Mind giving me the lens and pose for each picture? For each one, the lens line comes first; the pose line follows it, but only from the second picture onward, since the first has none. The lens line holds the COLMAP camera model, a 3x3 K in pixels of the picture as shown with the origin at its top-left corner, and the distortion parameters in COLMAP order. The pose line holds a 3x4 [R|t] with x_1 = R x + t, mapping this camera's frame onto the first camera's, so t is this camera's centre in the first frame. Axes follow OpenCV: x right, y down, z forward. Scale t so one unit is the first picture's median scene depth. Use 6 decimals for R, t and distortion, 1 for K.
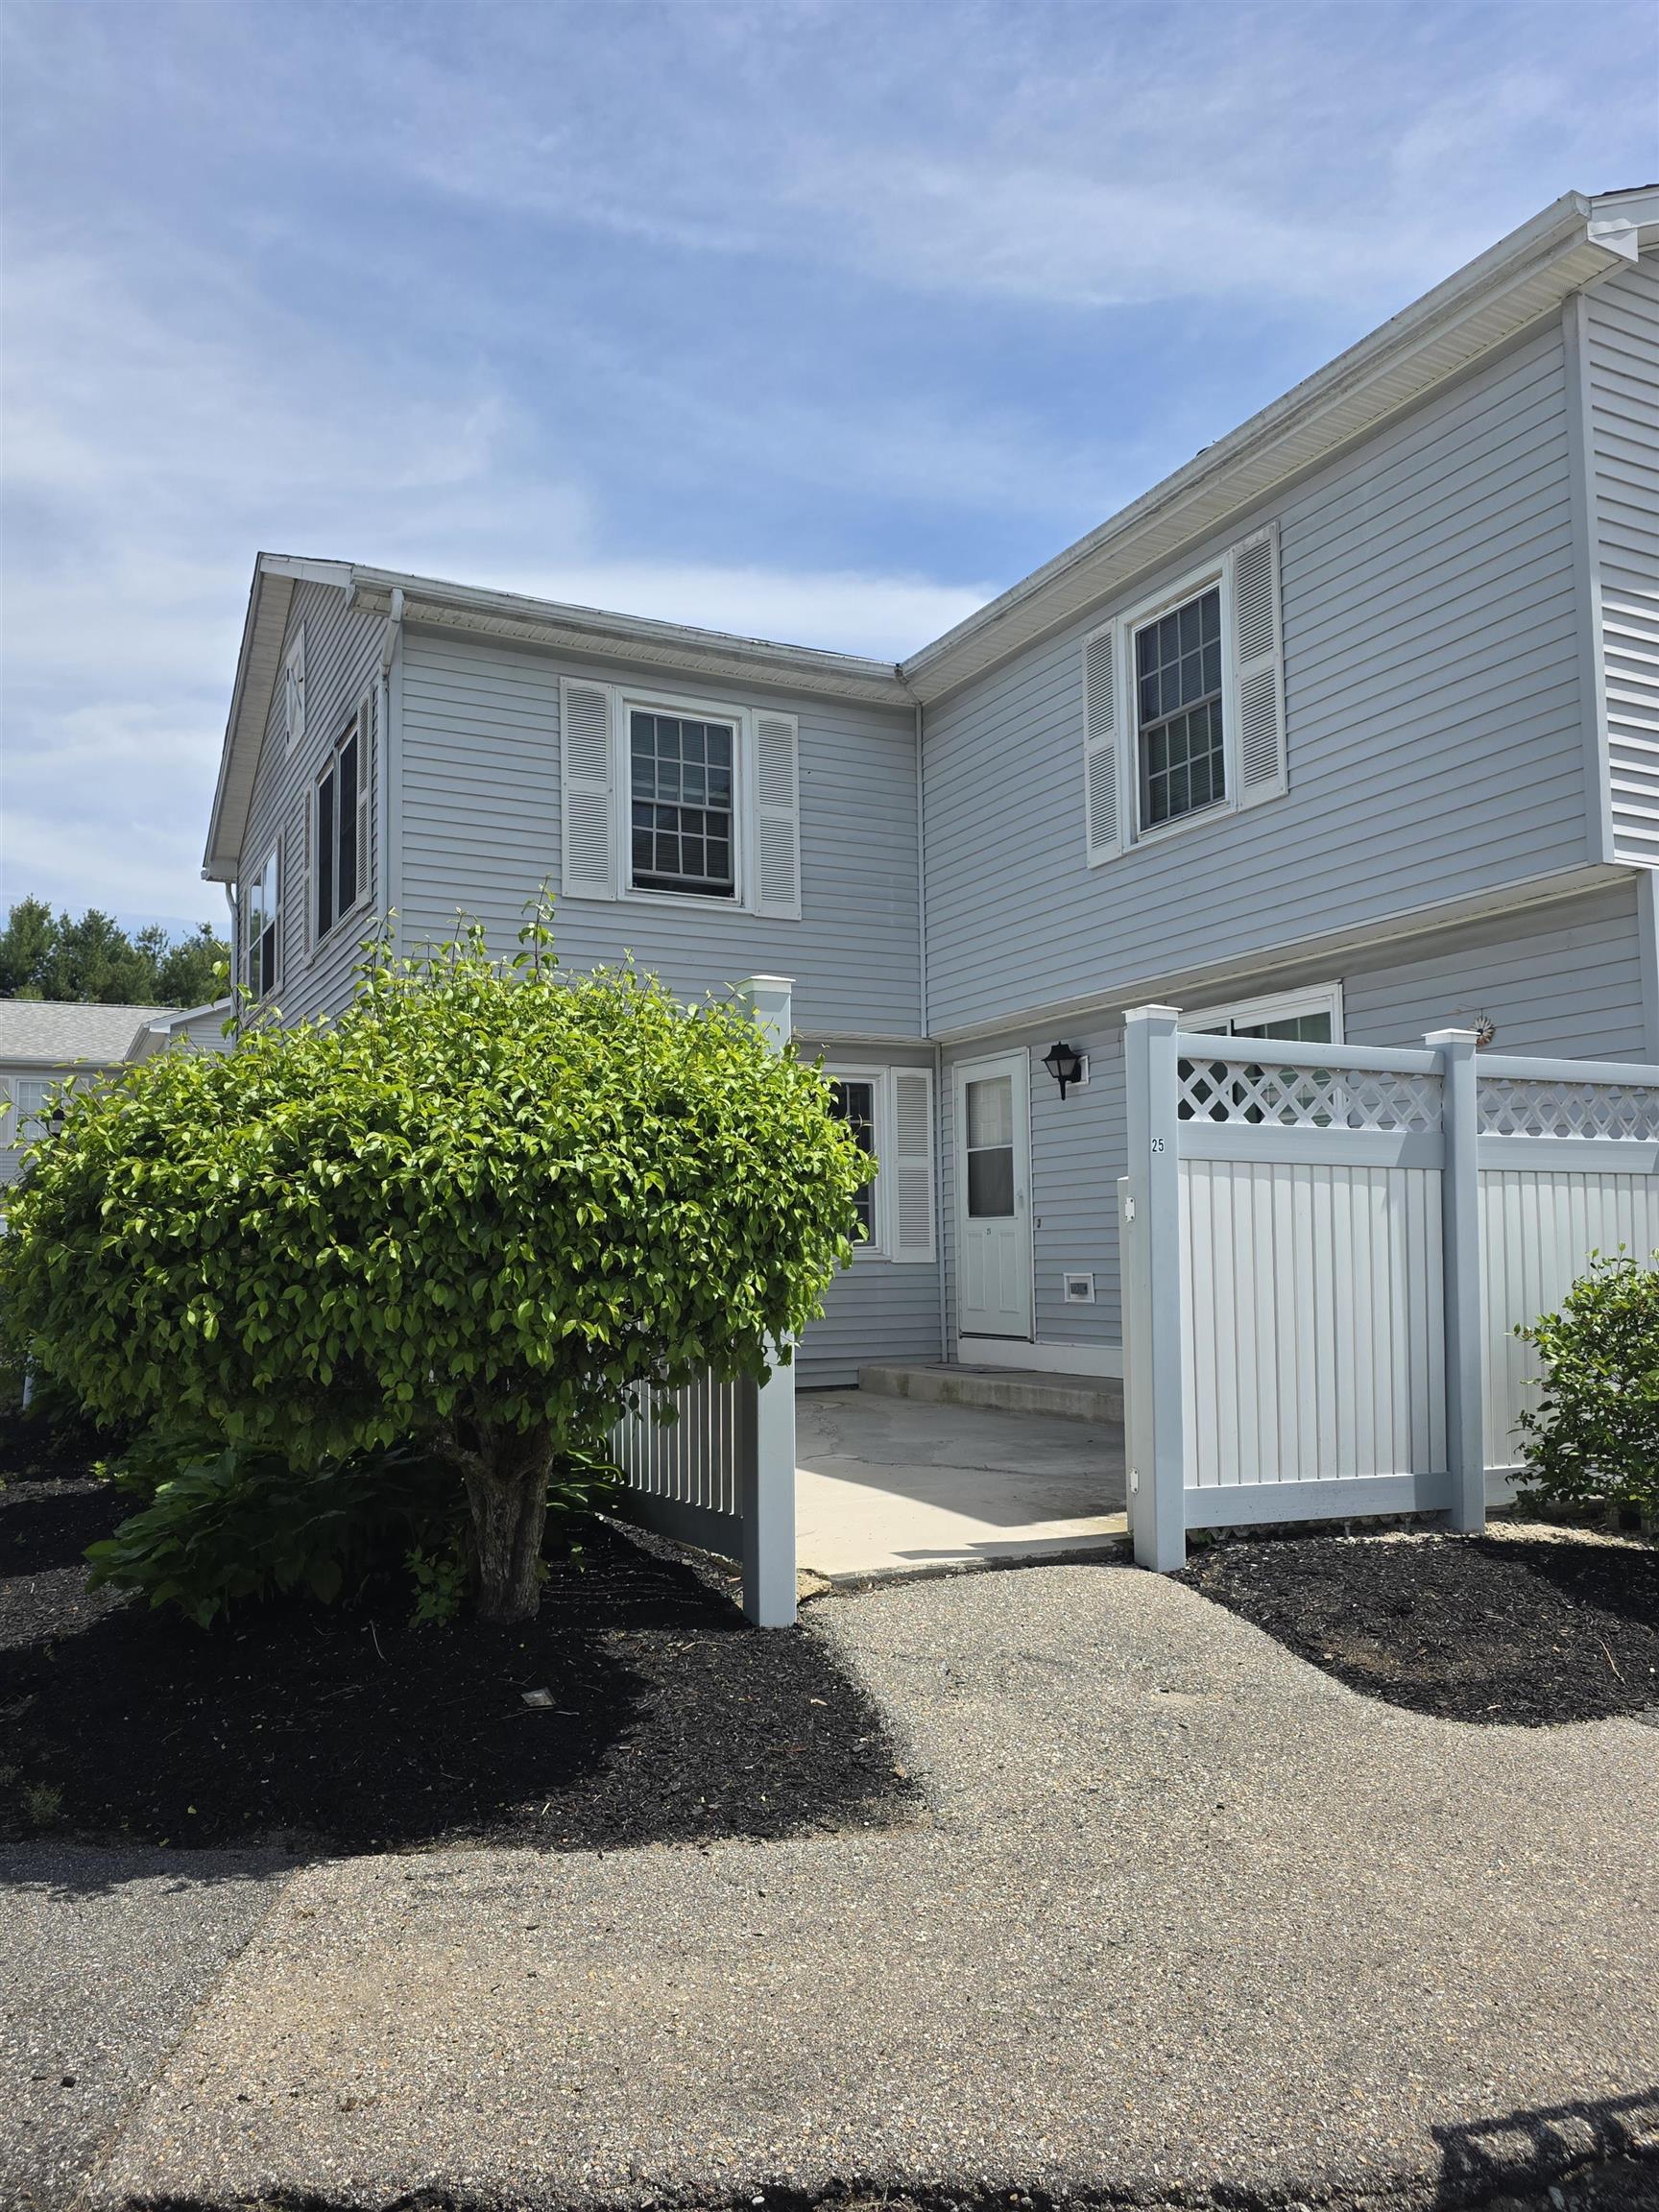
lens RADIAL K [[1619.7, 0, 825.5], [0, 1619.7, 1117.9], [0, 0, 1]] dist [0.002618, -0.002107]
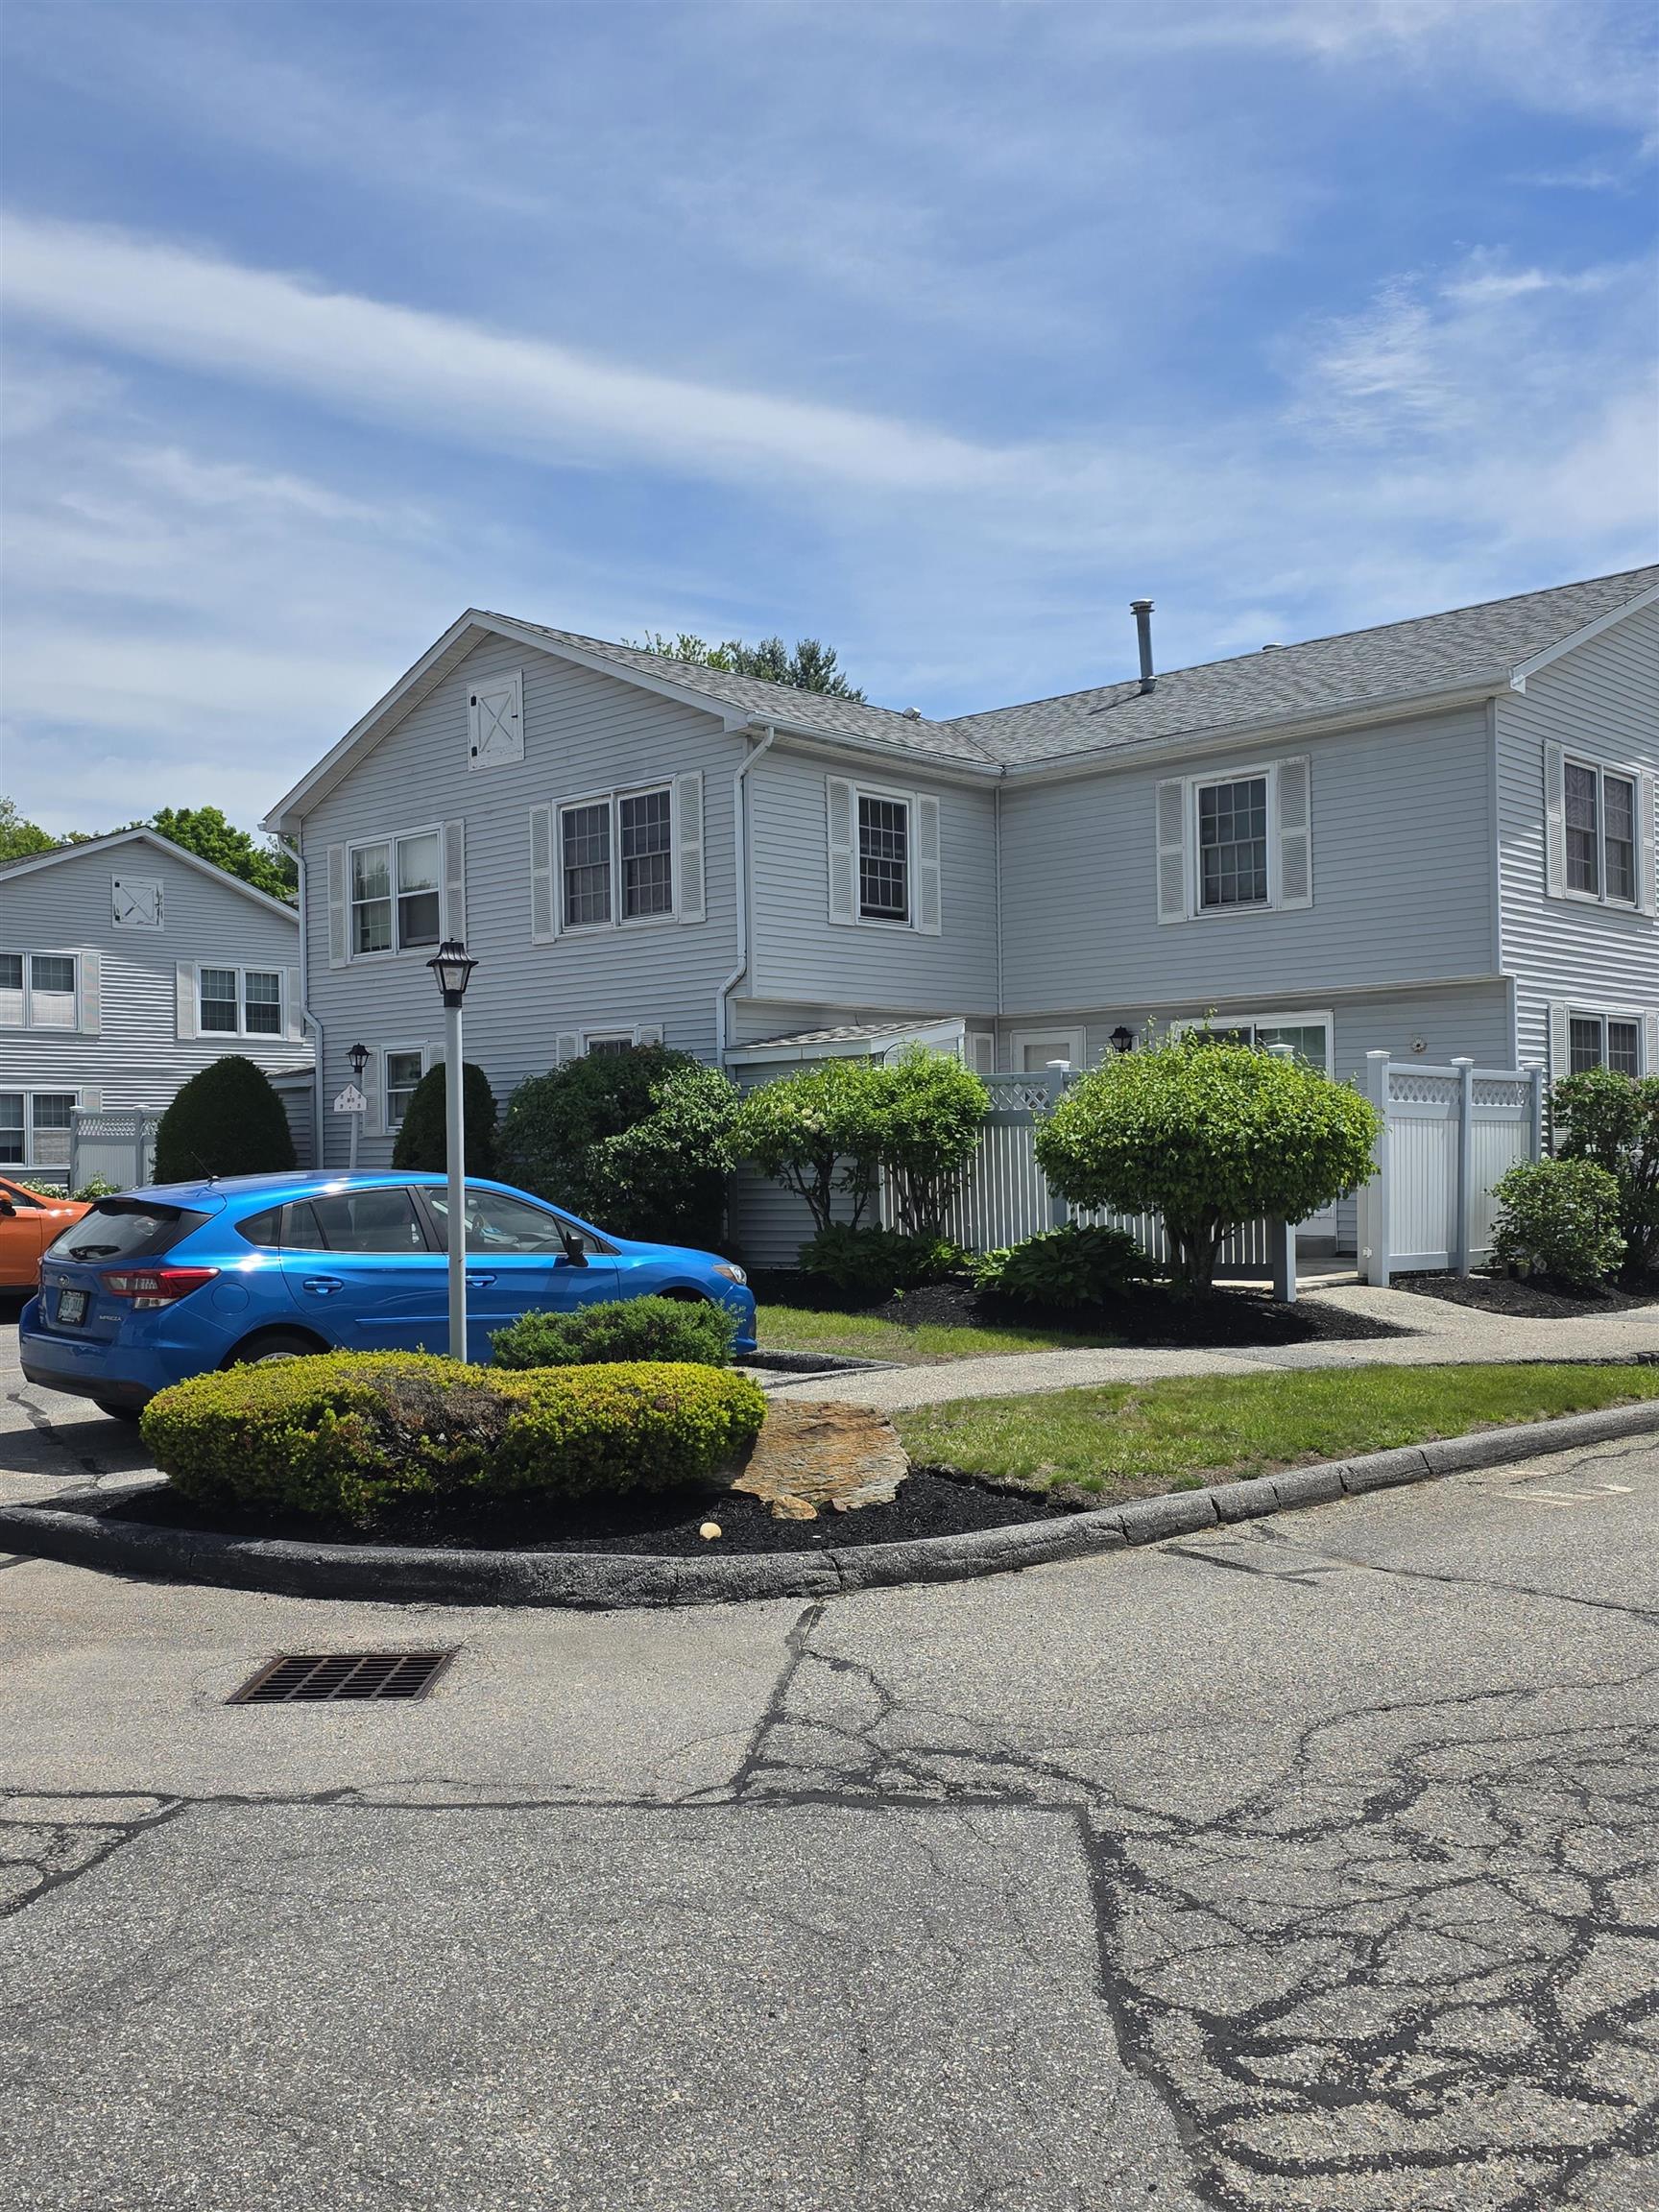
lens RADIAL K [[1943.4, 0, 830.3], [0, 1943.4, 1110.3], [0, 0, 1]] dist [0.003561, 0.002061]
pose [[0.942699, 0.005991, 0.333589, -0.814994], [-0.025202, 0.998261, 0.053291, -0.062918], [-0.332690, -0.058644, 0.941211, -0.764276]]
